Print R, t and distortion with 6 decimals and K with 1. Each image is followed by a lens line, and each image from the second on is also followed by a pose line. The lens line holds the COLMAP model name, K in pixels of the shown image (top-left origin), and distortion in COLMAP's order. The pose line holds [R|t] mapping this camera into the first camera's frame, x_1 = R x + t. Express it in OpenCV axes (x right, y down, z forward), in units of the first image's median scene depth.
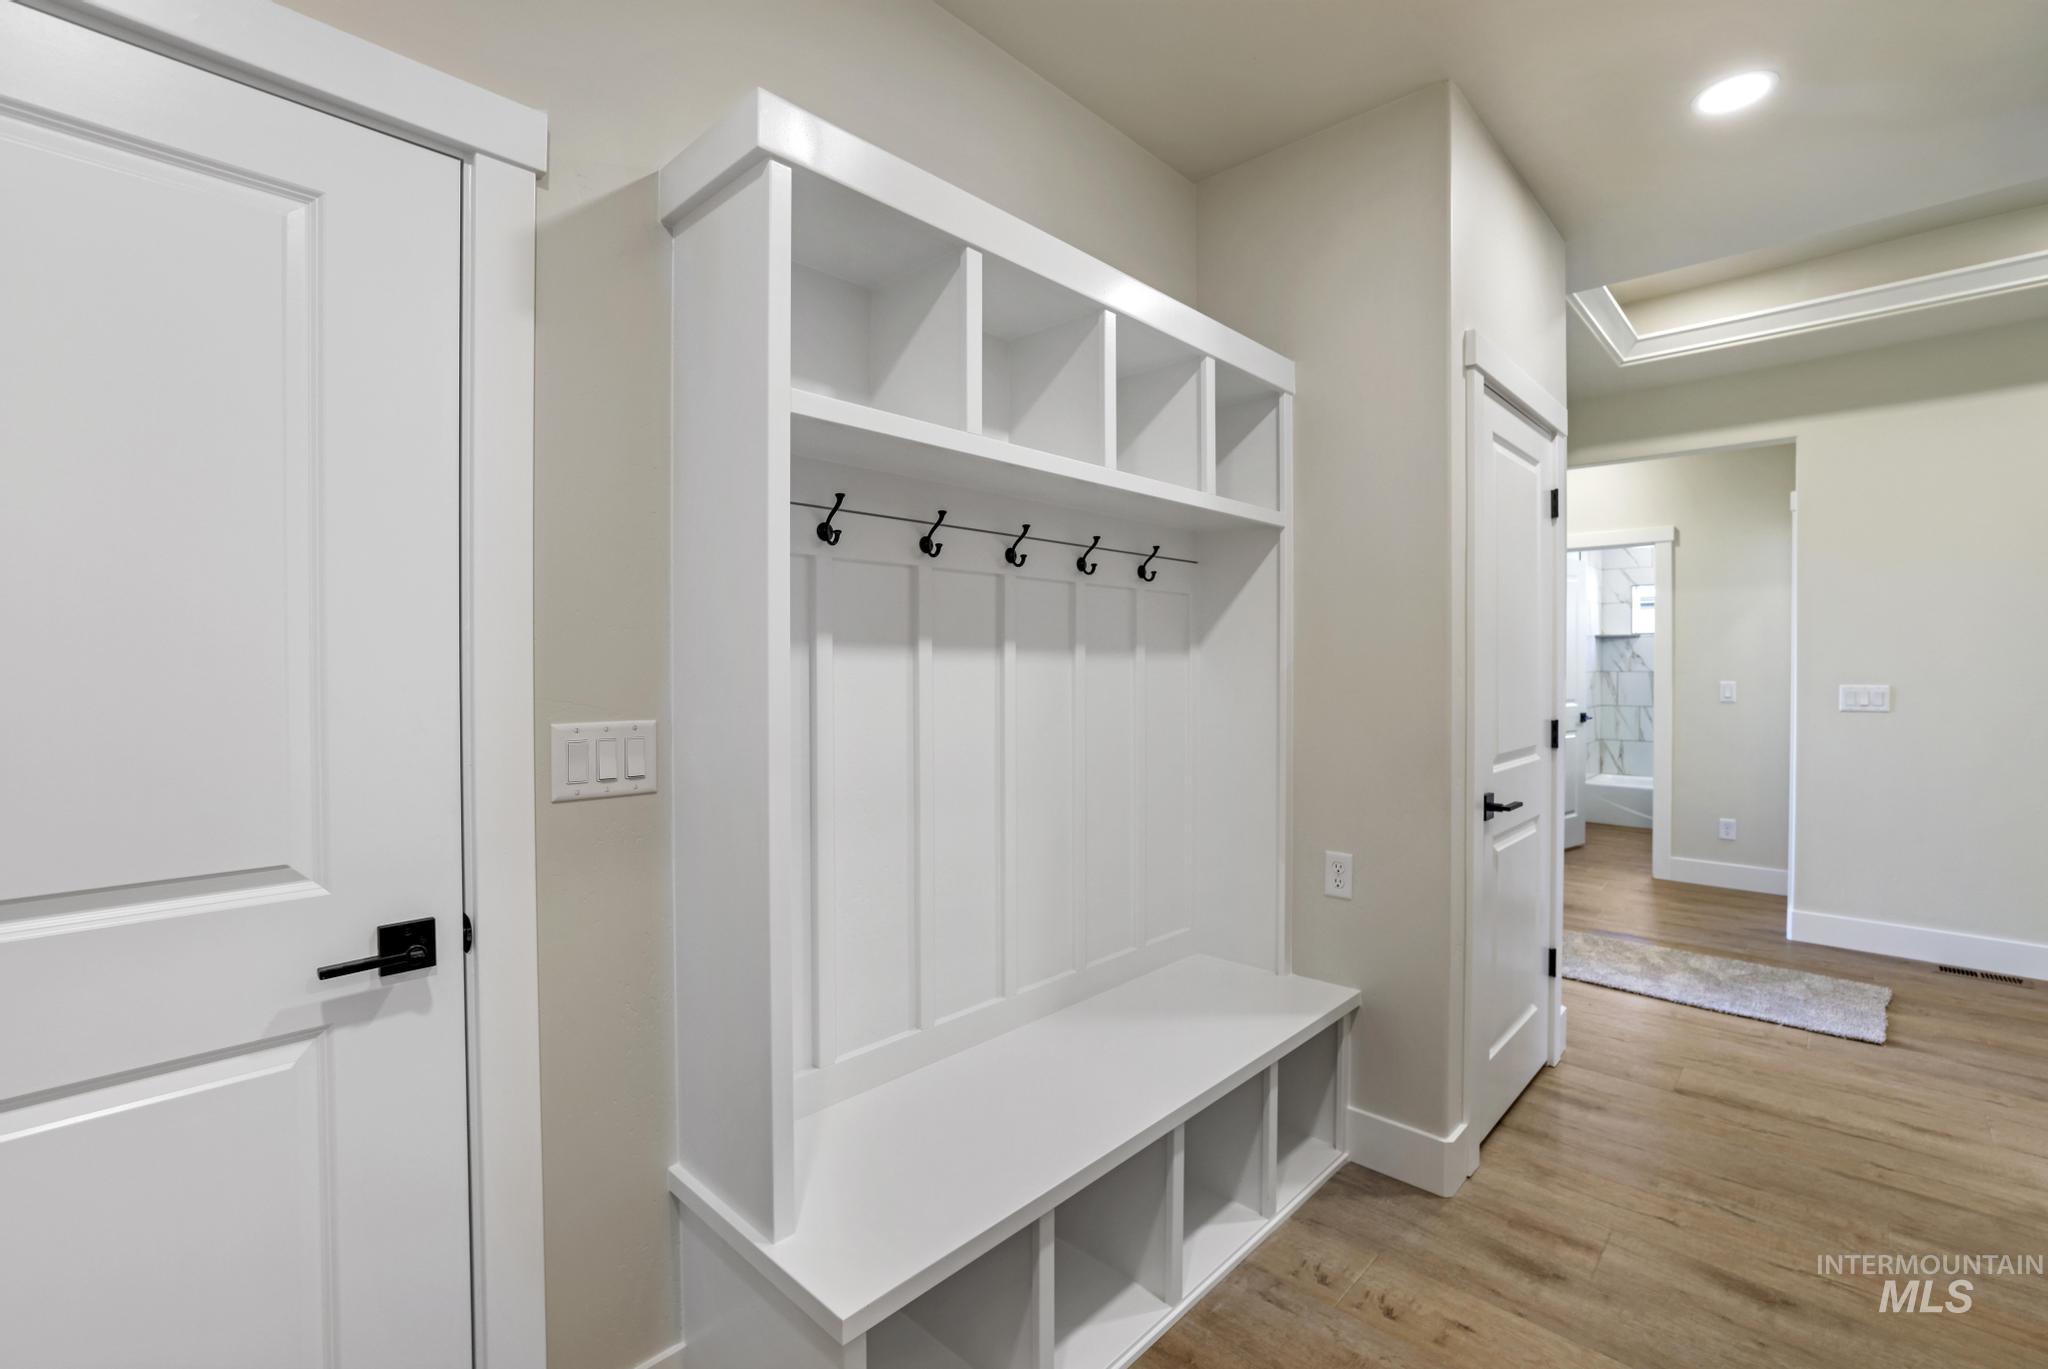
lens RADIAL K [[886.0, 0, 1021.8], [0, 886.0, 678.8], [0, 0, 1]] dist [-0.002151, 0.000043]
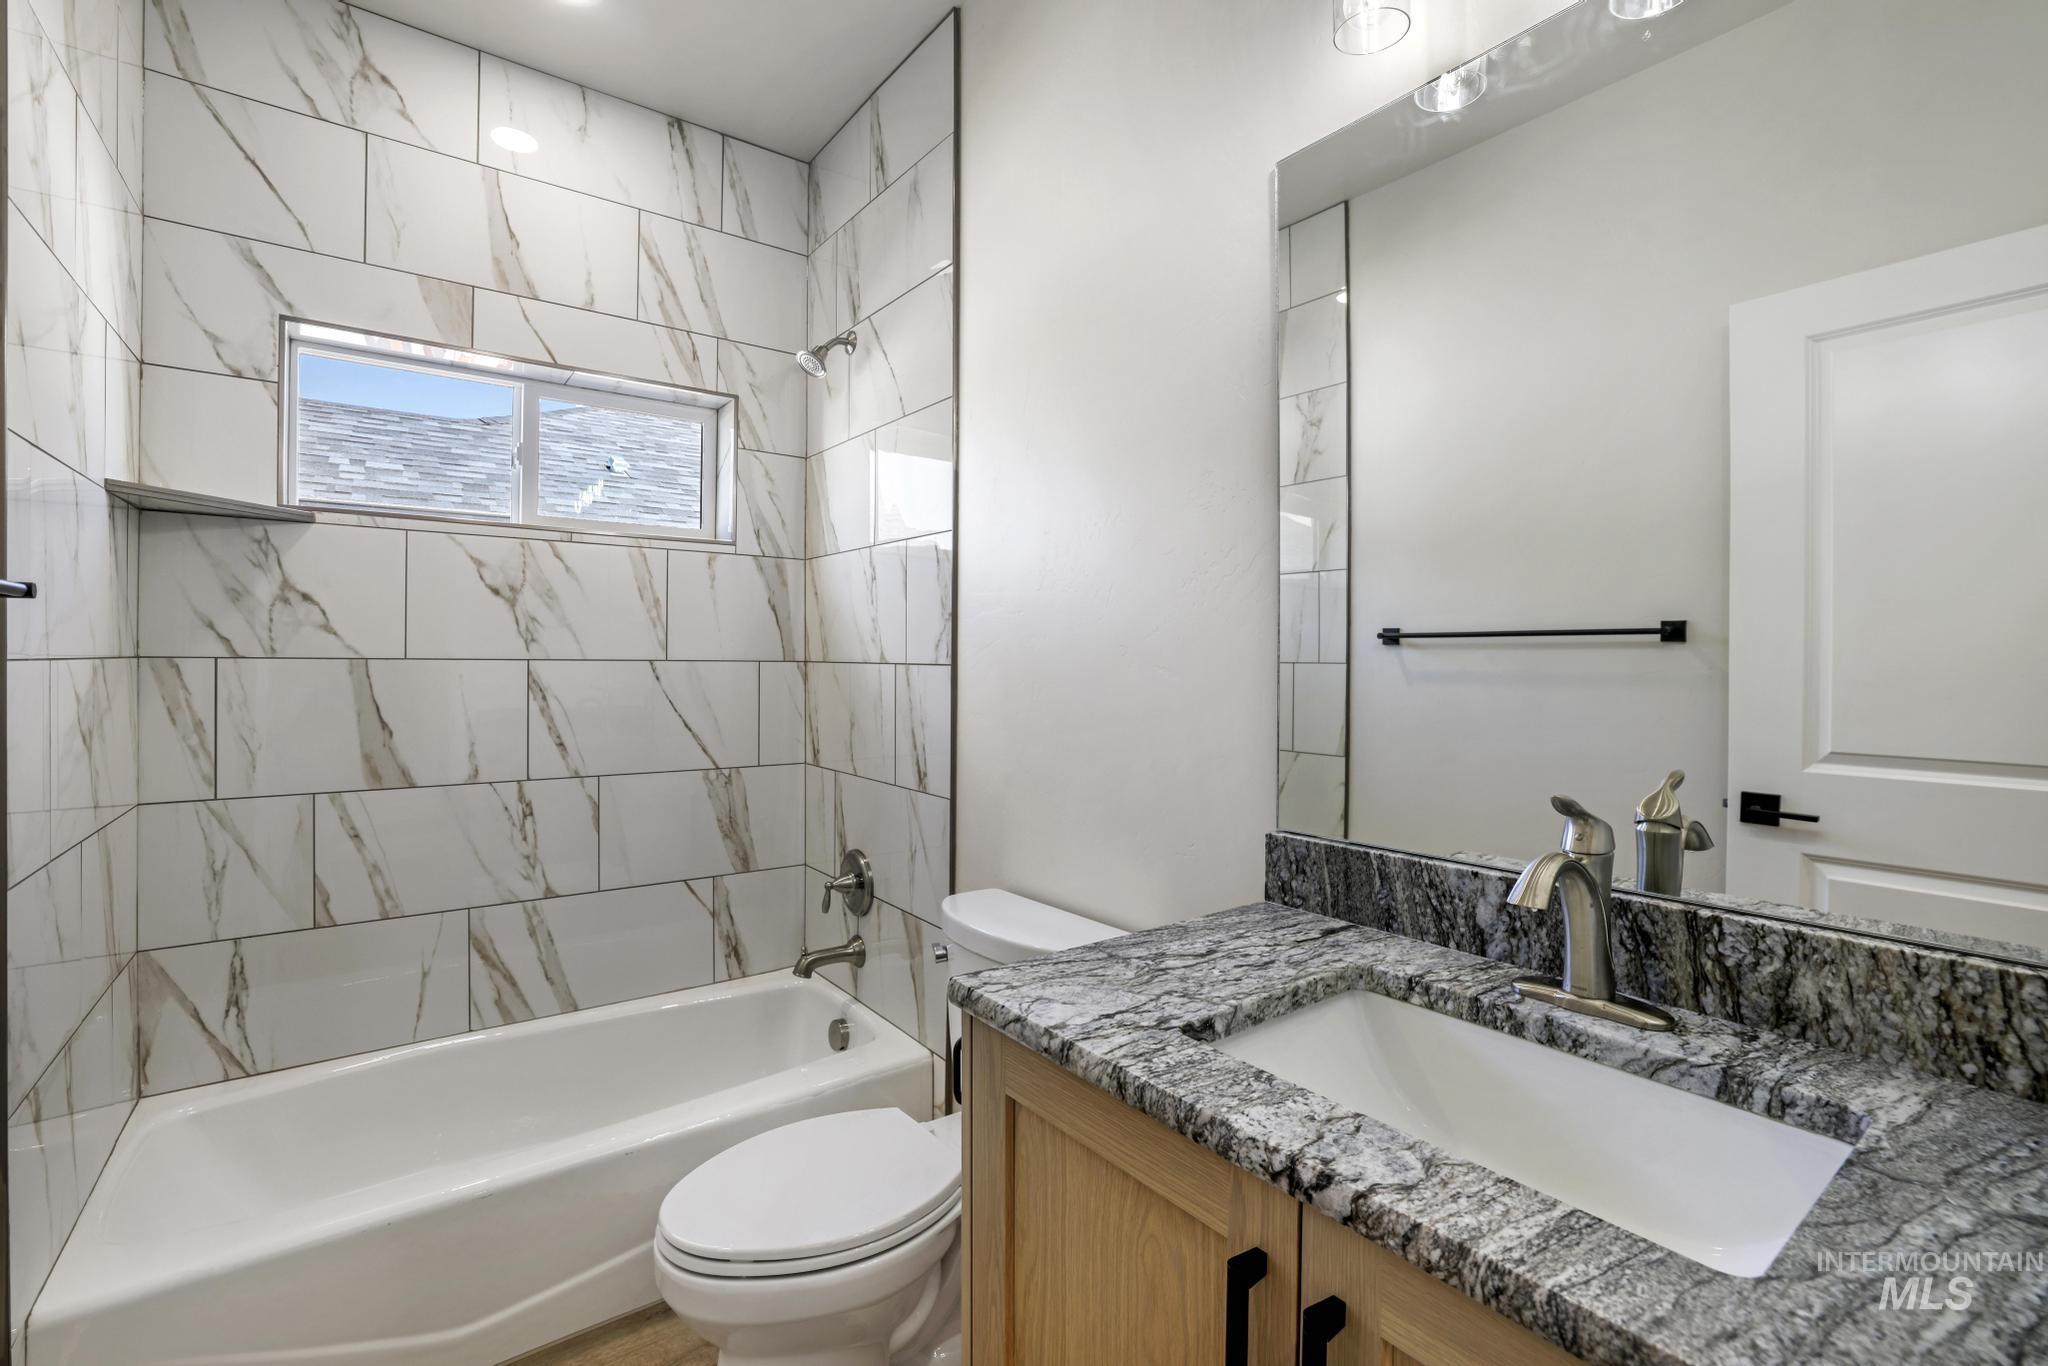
lens RADIAL K [[886.0, 0, 1022.5], [0, 886.0, 669.6], [0, 0, 1]] dist [-0.002151, 0.000043]
pose [[0.188850, -0.004702, 0.981995, 0.479704], [0.007122, 0.999969, 0.003418, -0.004176], [-0.981980, 0.006348, 0.188877, 0.741401]]
